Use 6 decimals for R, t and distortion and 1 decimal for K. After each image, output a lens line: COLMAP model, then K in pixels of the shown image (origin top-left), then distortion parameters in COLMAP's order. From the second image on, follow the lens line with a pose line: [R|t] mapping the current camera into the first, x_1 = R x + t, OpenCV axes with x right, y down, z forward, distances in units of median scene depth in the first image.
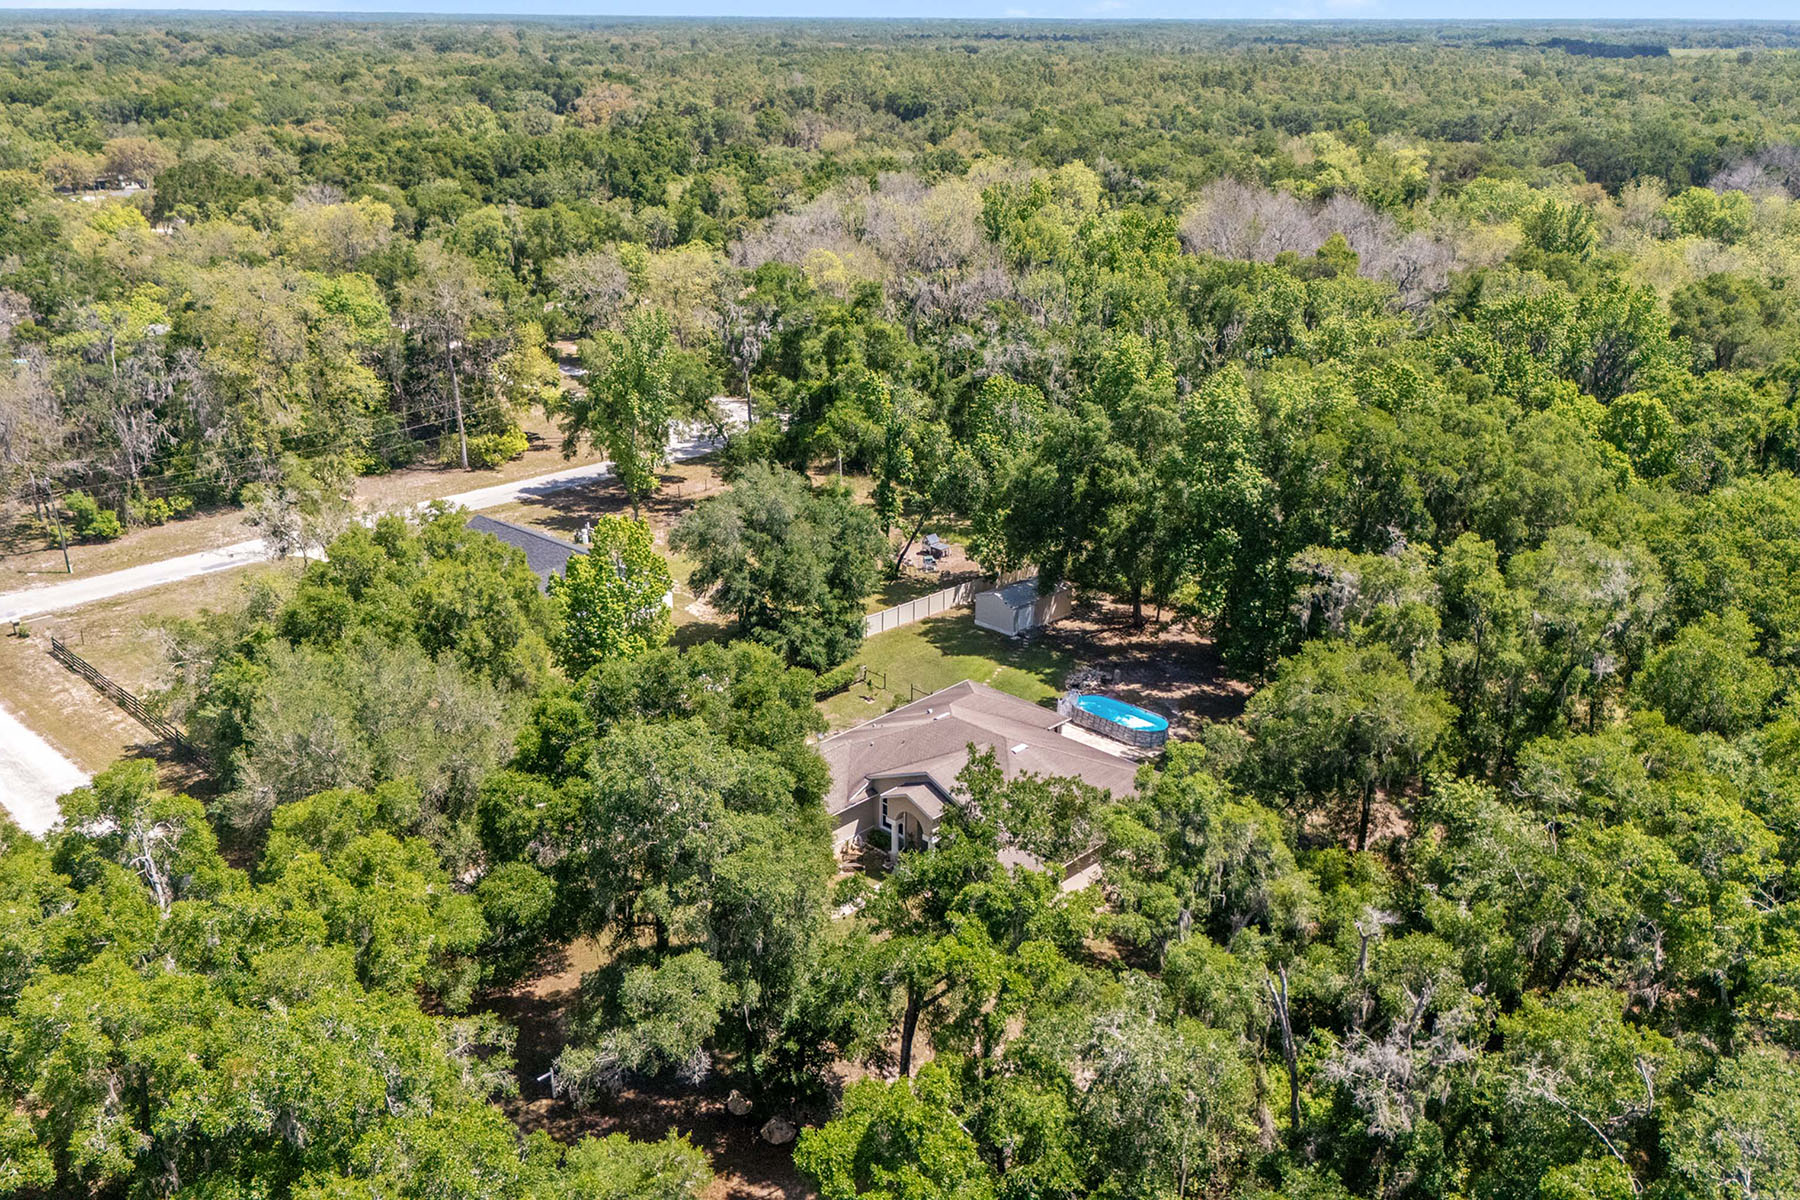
lens RADIAL K [[1589.9, 0, 903.7], [0, 1589.9, 663.0], [0, 0, 1]] dist [0.024390, -0.004342]
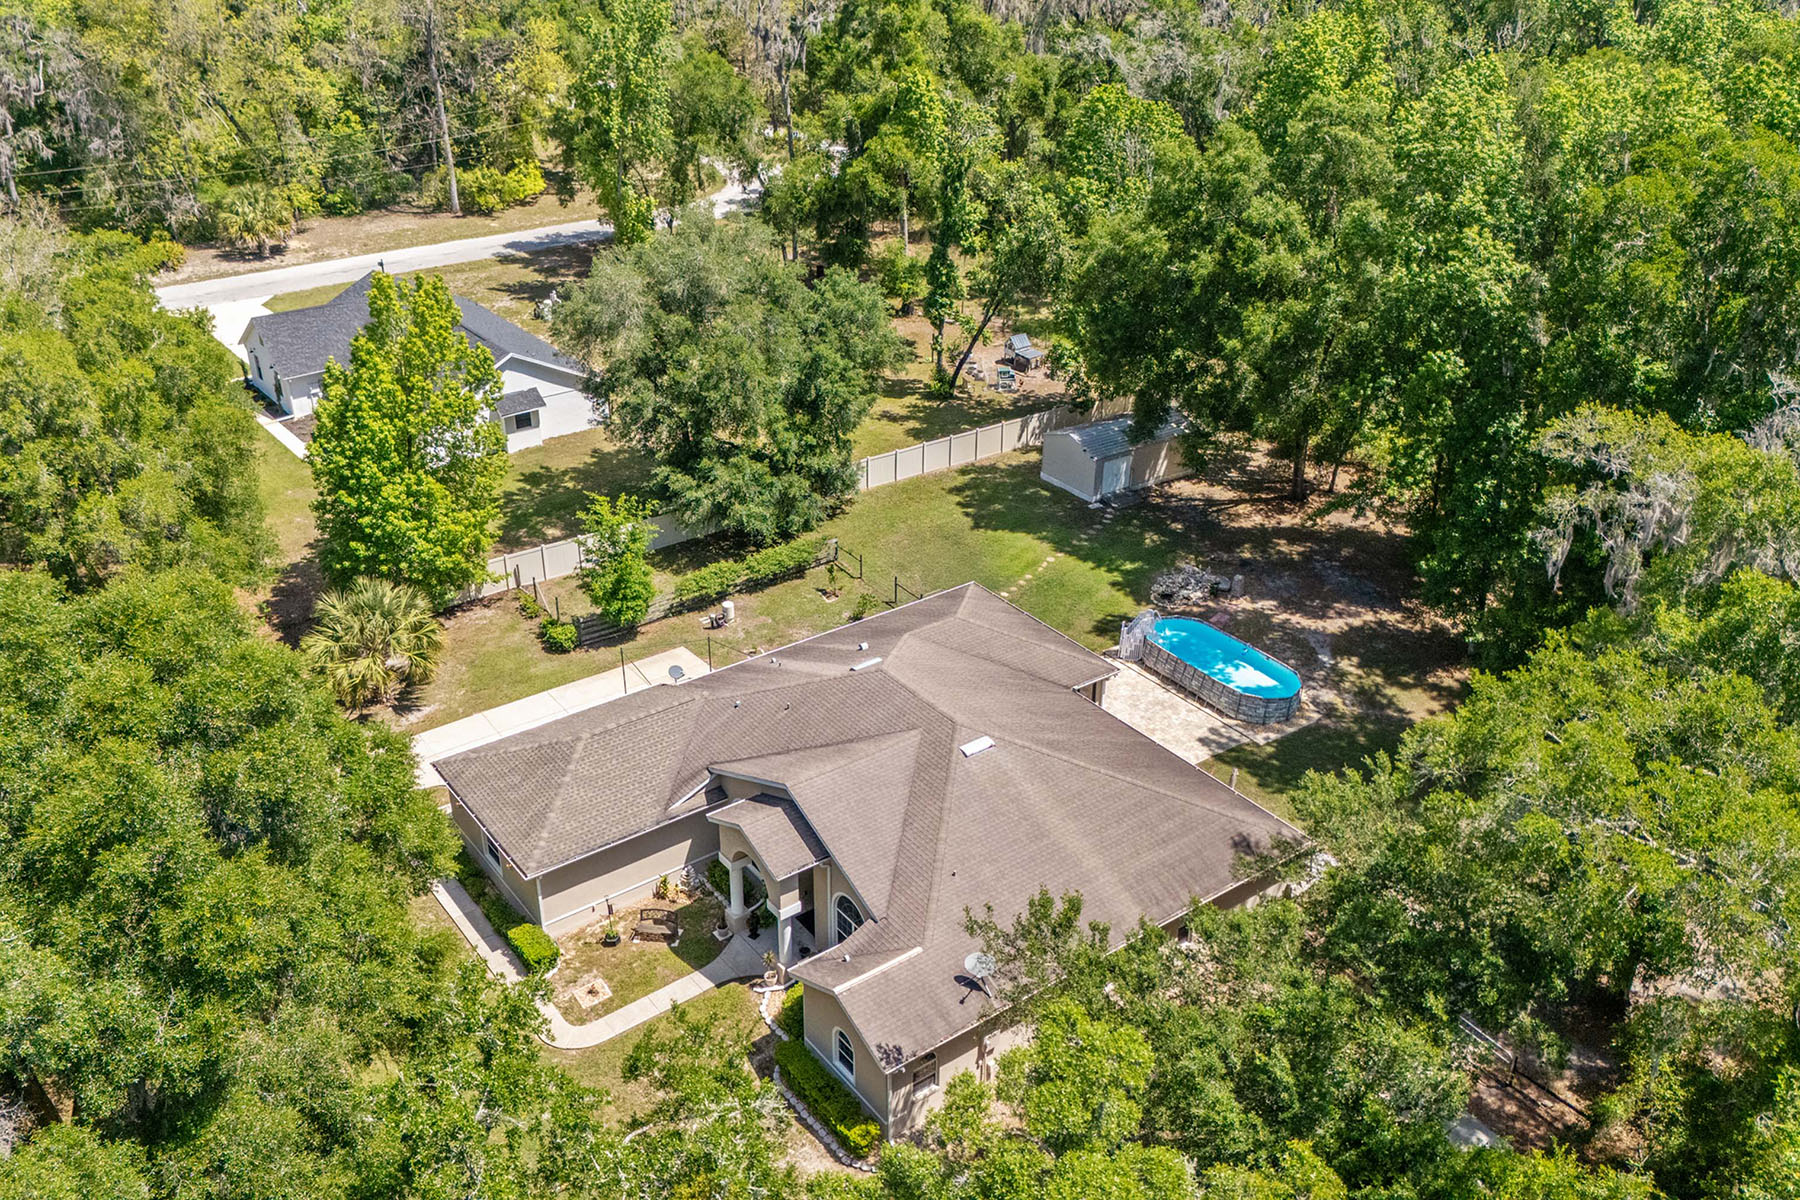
lens RADIAL K [[1589.9, 0, 903.7], [0, 1589.9, 663.0], [0, 0, 1]] dist [0.024390, -0.004342]
pose [[0.985784, 0.084693, -0.145108, 0.098649], [-0.065325, 0.988907, 0.133401, -0.035869], [0.154797, -0.122025, 0.980382, 0.373234]]
